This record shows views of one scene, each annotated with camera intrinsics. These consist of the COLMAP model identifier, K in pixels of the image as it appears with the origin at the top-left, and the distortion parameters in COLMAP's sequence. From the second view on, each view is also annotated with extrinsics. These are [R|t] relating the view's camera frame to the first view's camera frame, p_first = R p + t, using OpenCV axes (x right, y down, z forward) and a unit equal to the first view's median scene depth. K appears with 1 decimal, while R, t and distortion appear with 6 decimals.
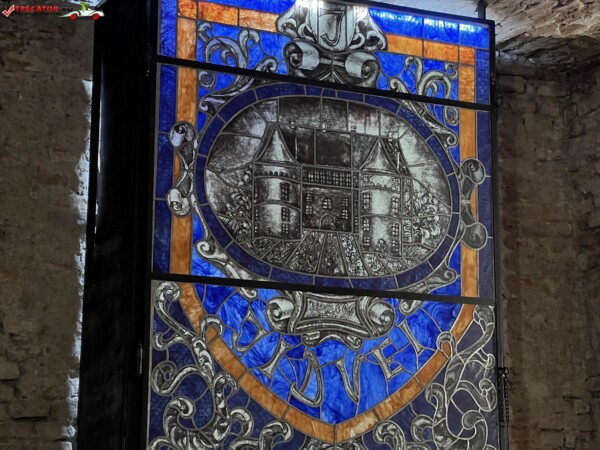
lens RADIAL K [[1330.0, 0, 300.1], [0, 1330.0, 224.5], [0, 0, 1]] dist [-0.036254, 0.000000]
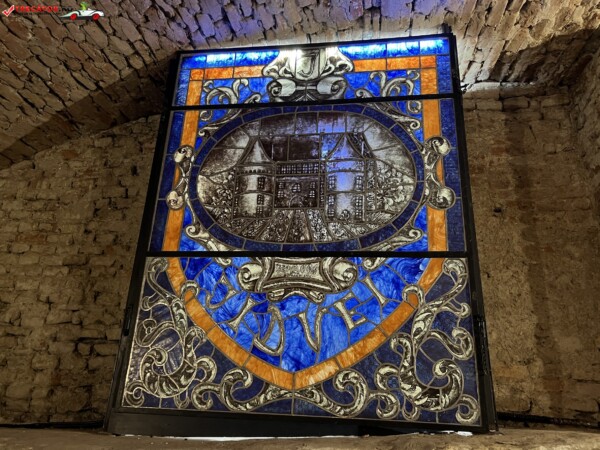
lens RADIAL K [[451.6, 0, 297.1], [0, 451.6, 230.1], [0, 0, 1]] dist [0.043775, -0.055087]
pose [[0.843855, -0.154997, -0.513697, 0.229027], [0.070926, 0.981190, -0.179543, 0.098168], [0.531863, 0.115074, 0.838975, 0.642226]]
